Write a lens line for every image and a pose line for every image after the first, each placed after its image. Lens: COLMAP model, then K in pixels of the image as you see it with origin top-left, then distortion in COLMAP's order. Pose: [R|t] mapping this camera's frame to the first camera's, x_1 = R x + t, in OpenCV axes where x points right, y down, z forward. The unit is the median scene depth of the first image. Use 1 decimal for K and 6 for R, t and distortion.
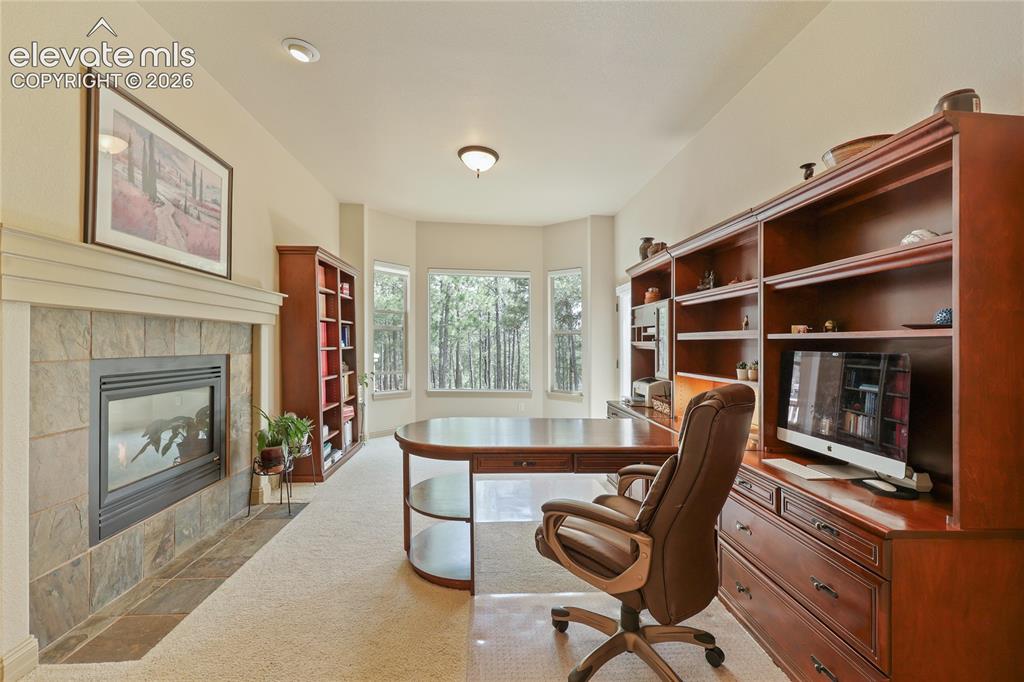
lens RADIAL K [[423.2, 0, 509.1], [0, 423.2, 337.5], [0, 0, 1]] dist [-0.010507, -0.000150]
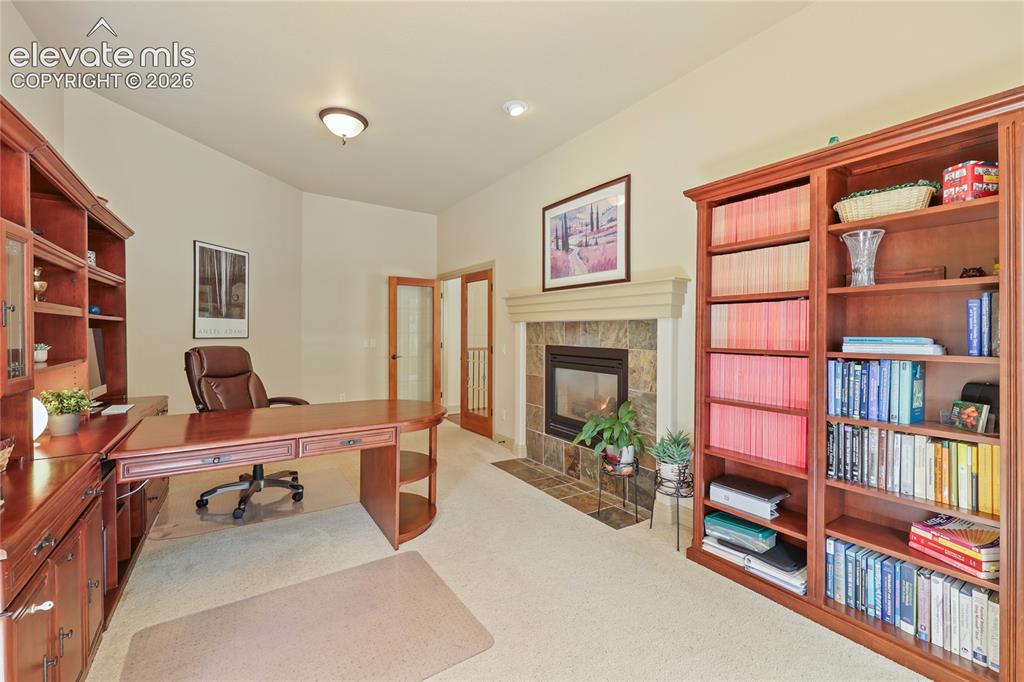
lens RADIAL K [[423.2, 0, 507.1], [0, 423.2, 342.5], [0, 0, 1]] dist [-0.010507, -0.000150]
pose [[-0.871388, 0.009599, -0.490500, 0.162368], [0.003651, 0.999908, 0.013082, 0.008295], [0.490581, 0.009609, -0.871343, 2.059544]]
